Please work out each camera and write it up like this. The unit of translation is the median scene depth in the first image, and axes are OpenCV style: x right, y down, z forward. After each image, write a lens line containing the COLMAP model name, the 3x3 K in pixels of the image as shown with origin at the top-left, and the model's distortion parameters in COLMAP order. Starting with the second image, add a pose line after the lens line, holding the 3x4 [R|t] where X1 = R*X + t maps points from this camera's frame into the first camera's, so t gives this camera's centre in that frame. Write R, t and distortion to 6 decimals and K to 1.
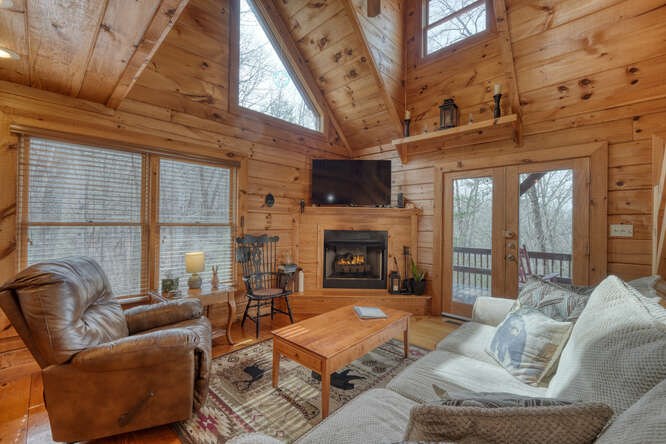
lens RADIAL K [[281.1, 0, 332.7], [0, 281.1, 222.8], [0, 0, 1]] dist [0.003474, 0.000540]
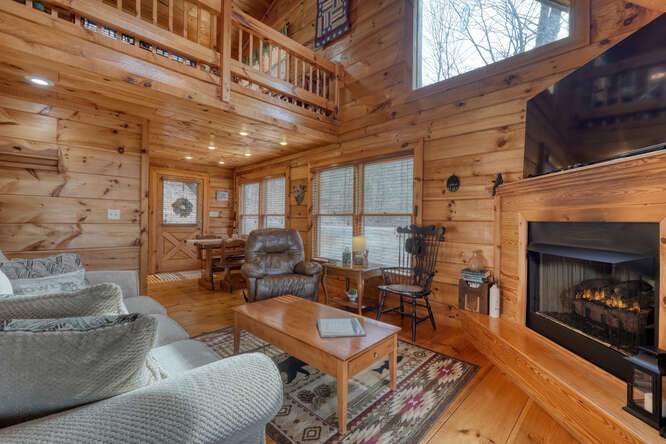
lens RADIAL K [[281.1, 0, 334.6], [0, 281.1, 222.9], [0, 0, 1]] dist [0.003474, 0.000540]
pose [[-0.016278, 0.004540, -0.999857, 0.596383], [-0.014340, 0.999886, 0.004774, 0.034033], [0.999765, 0.014415, -0.016211, 0.703994]]
